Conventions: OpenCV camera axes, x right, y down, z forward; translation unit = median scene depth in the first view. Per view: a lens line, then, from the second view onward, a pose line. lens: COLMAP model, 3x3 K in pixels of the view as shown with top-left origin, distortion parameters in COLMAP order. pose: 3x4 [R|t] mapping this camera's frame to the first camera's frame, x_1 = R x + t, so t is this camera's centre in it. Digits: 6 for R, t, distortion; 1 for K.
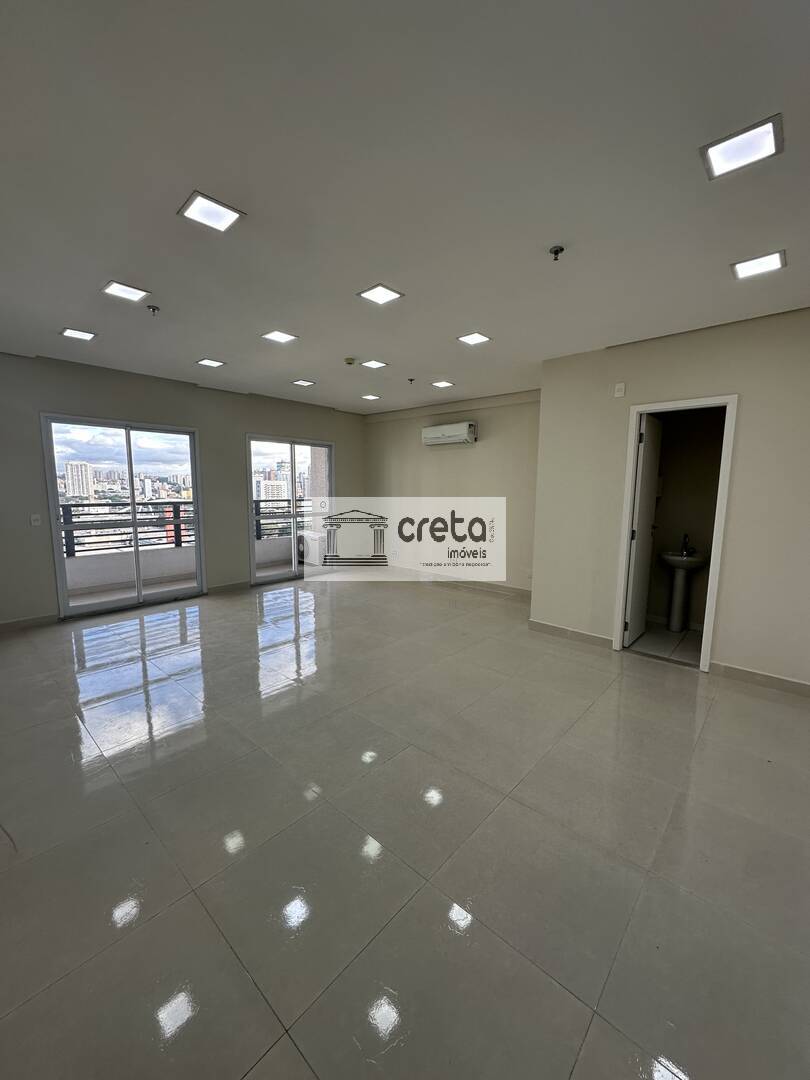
lens RADIAL K [[432.2, 0, 398.9], [0, 432.2, 535.5], [0, 0, 1]] dist [0.000891, -0.000643]
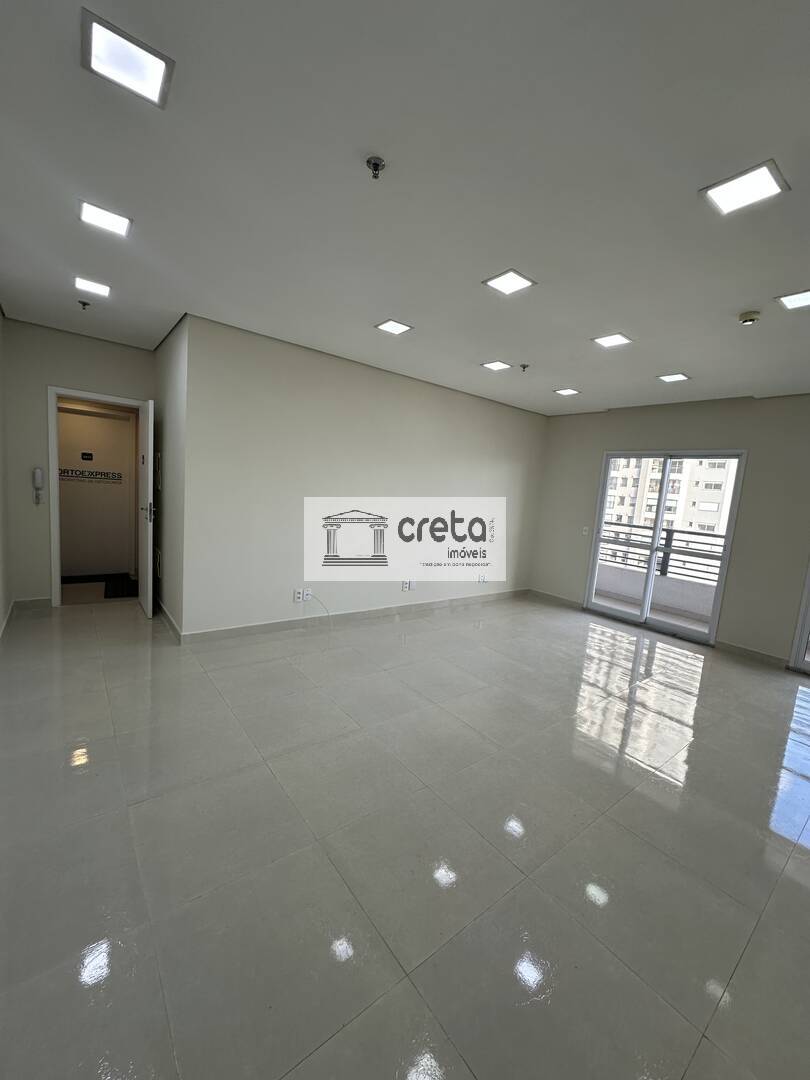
lens RADIAL K [[432.2, 0, 406.2], [0, 432.2, 538.8], [0, 0, 1]] dist [0.000891, -0.000643]
pose [[-0.164863, 0.095579, -0.981674, 0.429024], [-0.197642, 0.971905, 0.127820, -0.053182], [0.966311, 0.215092, -0.141341, 0.478688]]
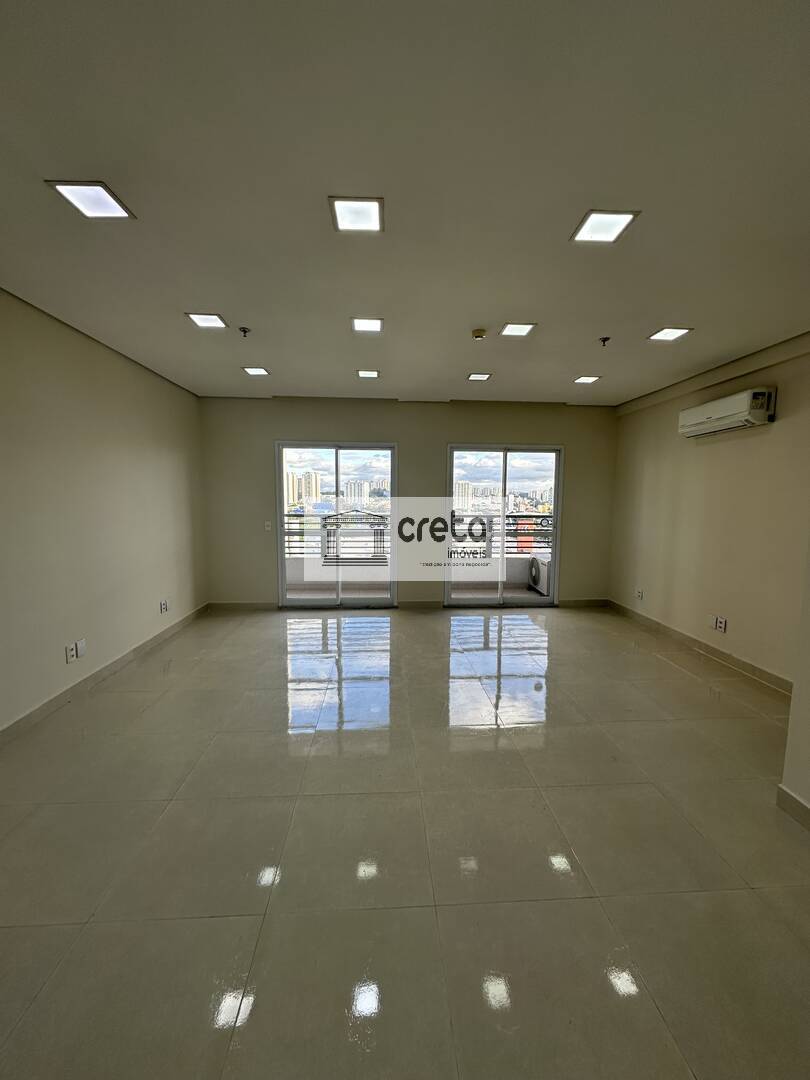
lens RADIAL K [[432.2, 0, 404.4], [0, 432.2, 540.8], [0, 0, 1]] dist [0.000891, -0.000643]
pose [[0.715492, 0.067749, -0.695328, 0.241248], [-0.083090, 0.996475, 0.011591, -0.029402], [0.693662, 0.049482, 0.718599, 0.271854]]
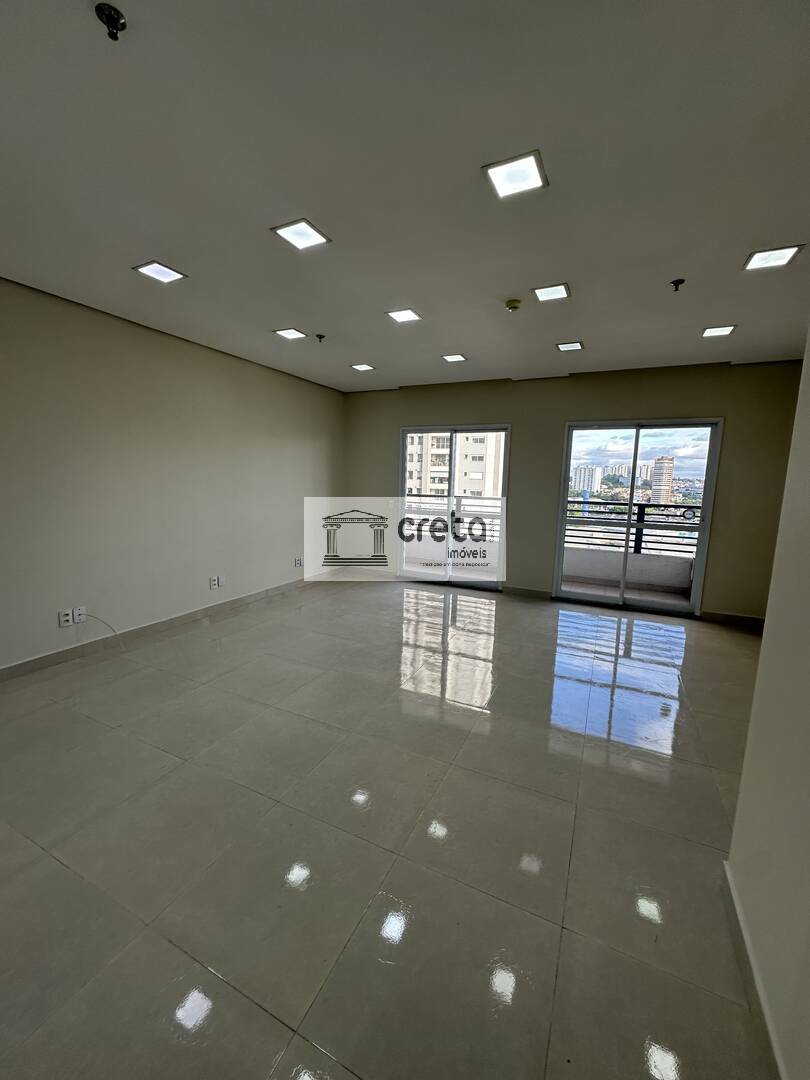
lens RADIAL K [[432.2, 0, 406.2], [0, 432.2, 540.7], [0, 0, 1]] dist [0.000891, -0.000643]
pose [[0.282702, 0.135459, -0.949595, 0.399772], [-0.134119, 0.985836, 0.100700, -0.047668], [0.949785, 0.098890, 0.296865, 0.464099]]
